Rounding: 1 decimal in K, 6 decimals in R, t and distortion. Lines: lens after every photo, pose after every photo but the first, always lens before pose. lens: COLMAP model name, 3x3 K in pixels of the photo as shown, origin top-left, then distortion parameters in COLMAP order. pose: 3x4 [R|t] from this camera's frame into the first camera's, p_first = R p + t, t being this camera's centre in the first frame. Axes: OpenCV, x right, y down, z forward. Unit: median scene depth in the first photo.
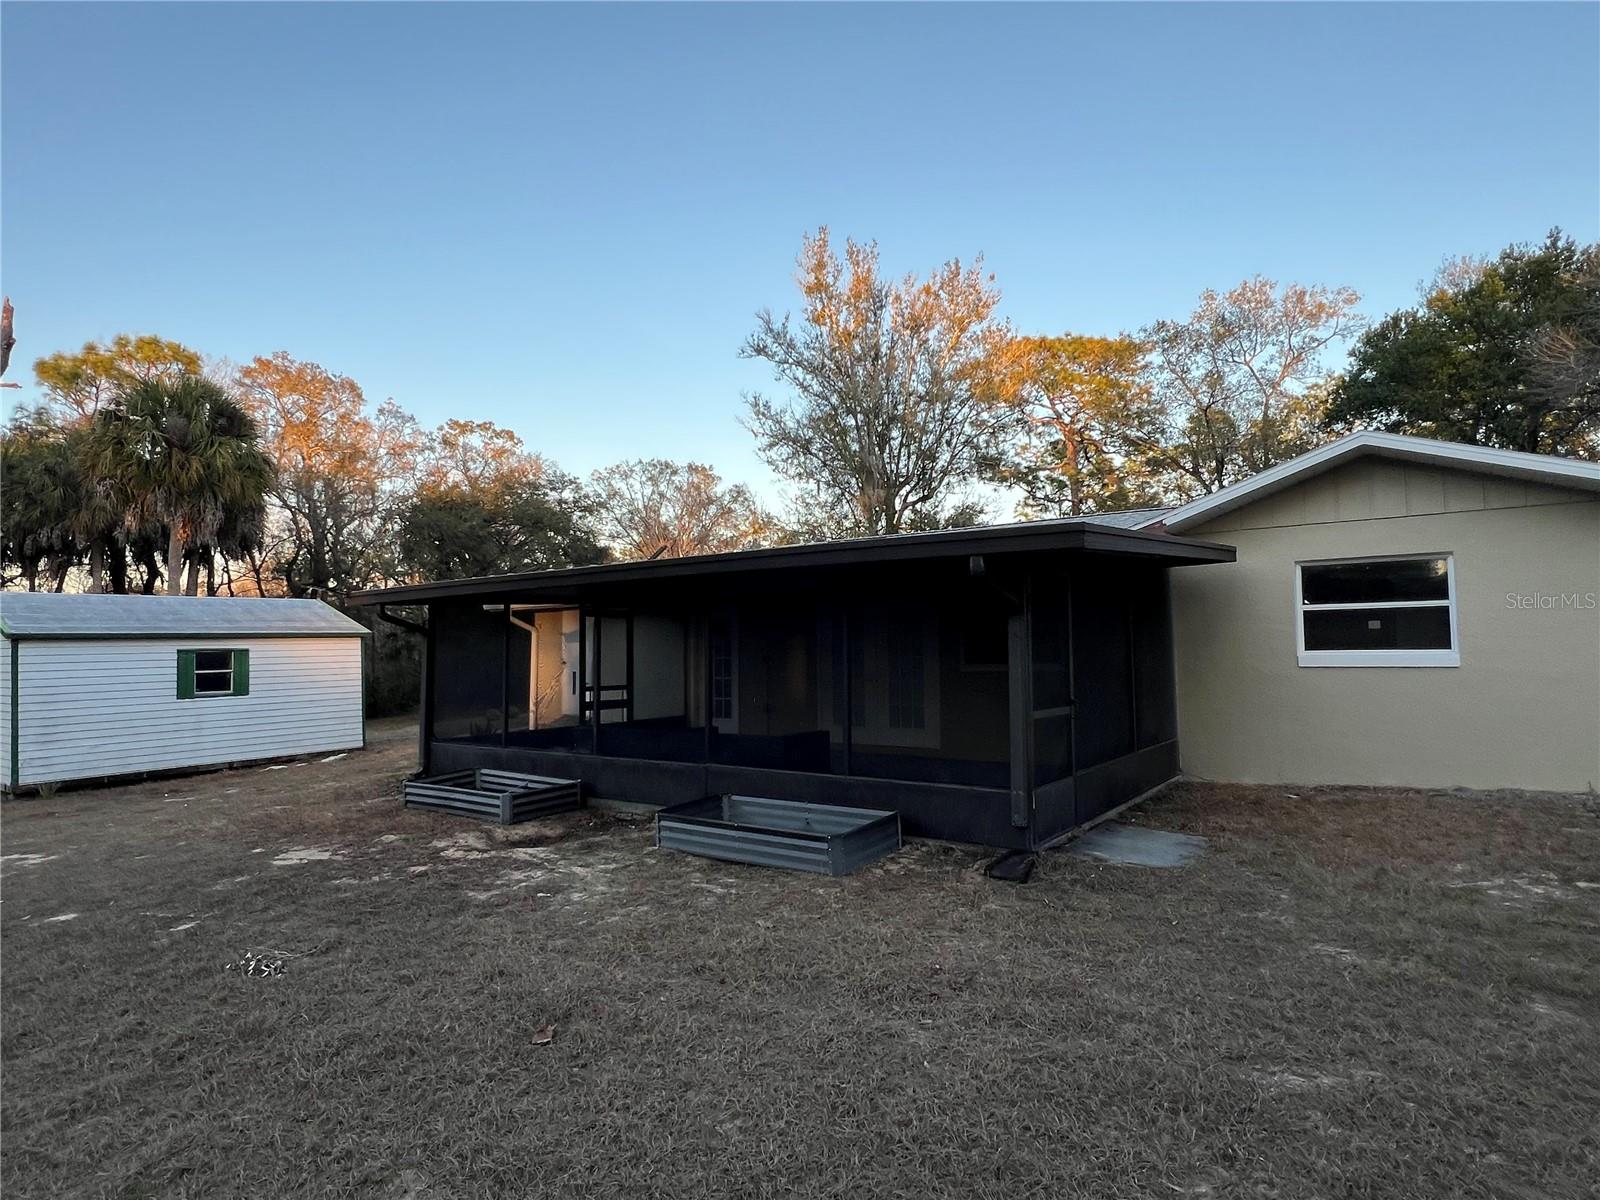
lens RADIAL K [[894.3, 0, 793.2], [0, 894.3, 608.0], [0, 0, 1]] dist [-0.005544, -0.000159]
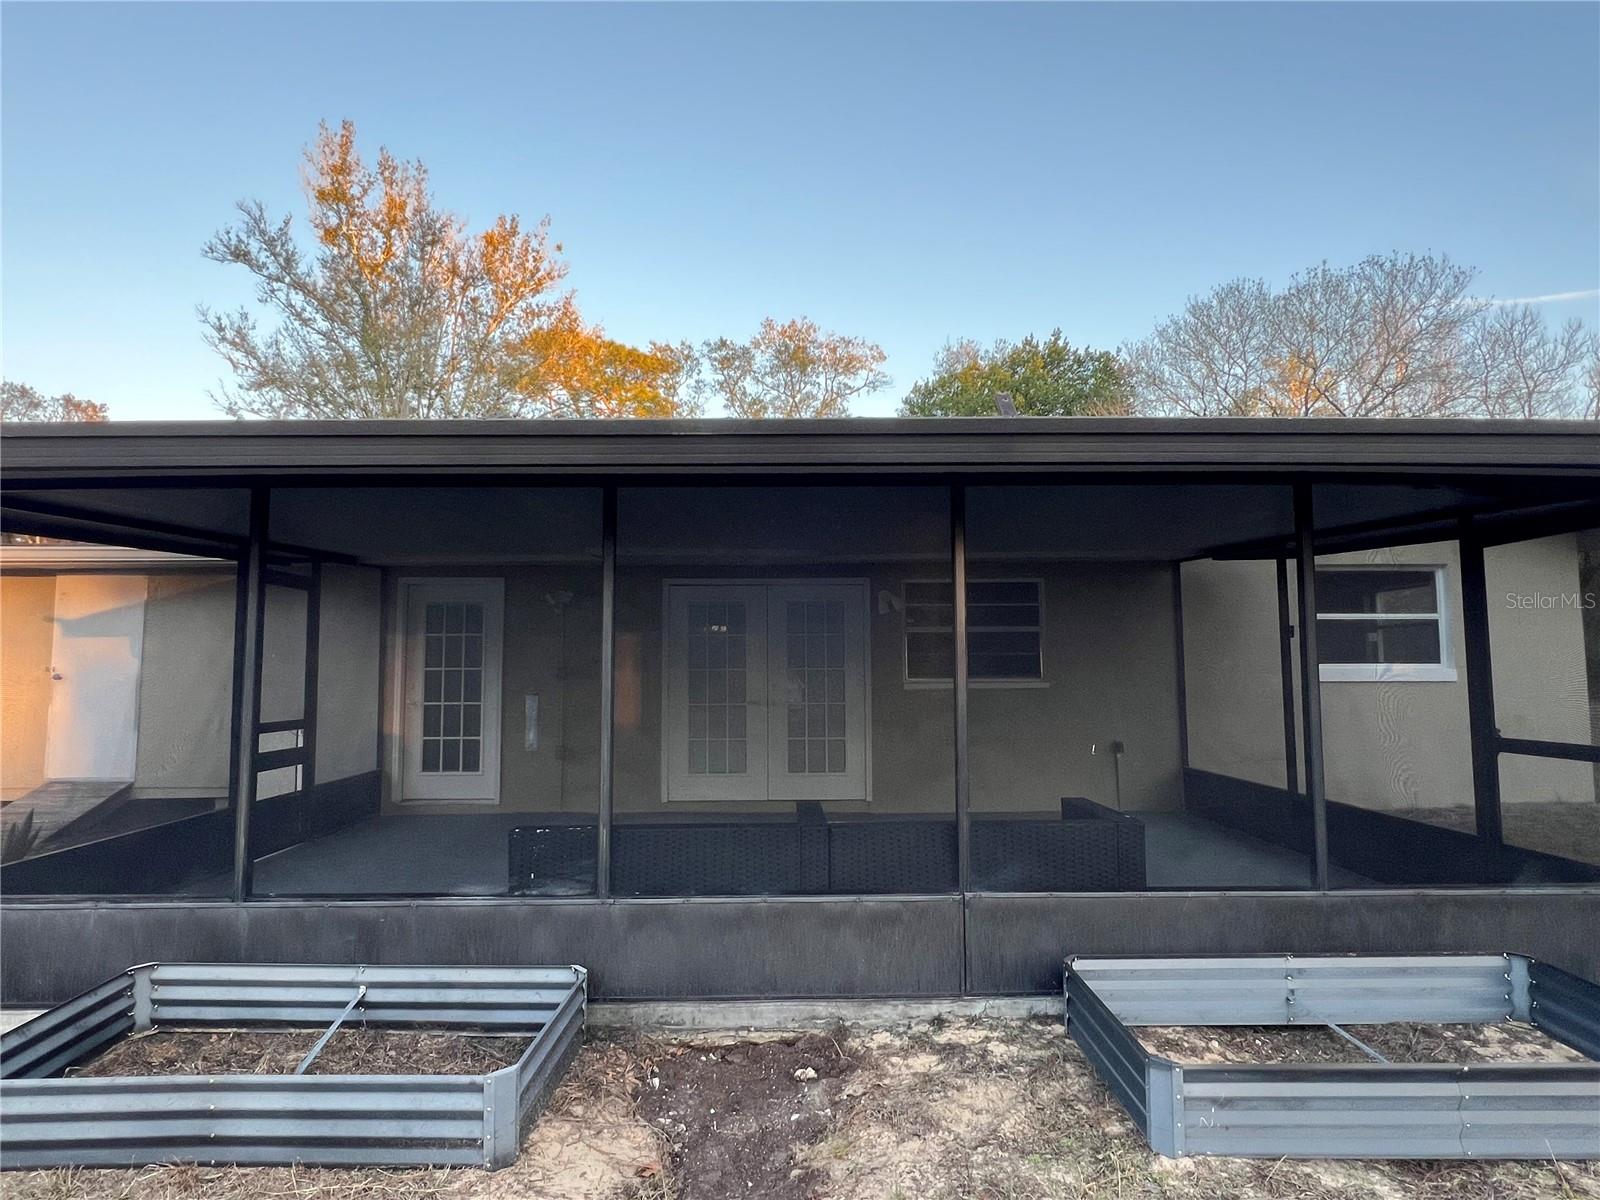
lens RADIAL K [[893.6, 0, 800.0], [0, 893.6, 600.0], [0, 0, 1]] dist [-0.001994, 0.000683]
pose [[0.798417, 0.055821, 0.599512, -0.100032], [-0.036238, 0.998343, -0.044696, 0.010951], [-0.601014, 0.013961, 0.799117, 0.153271]]
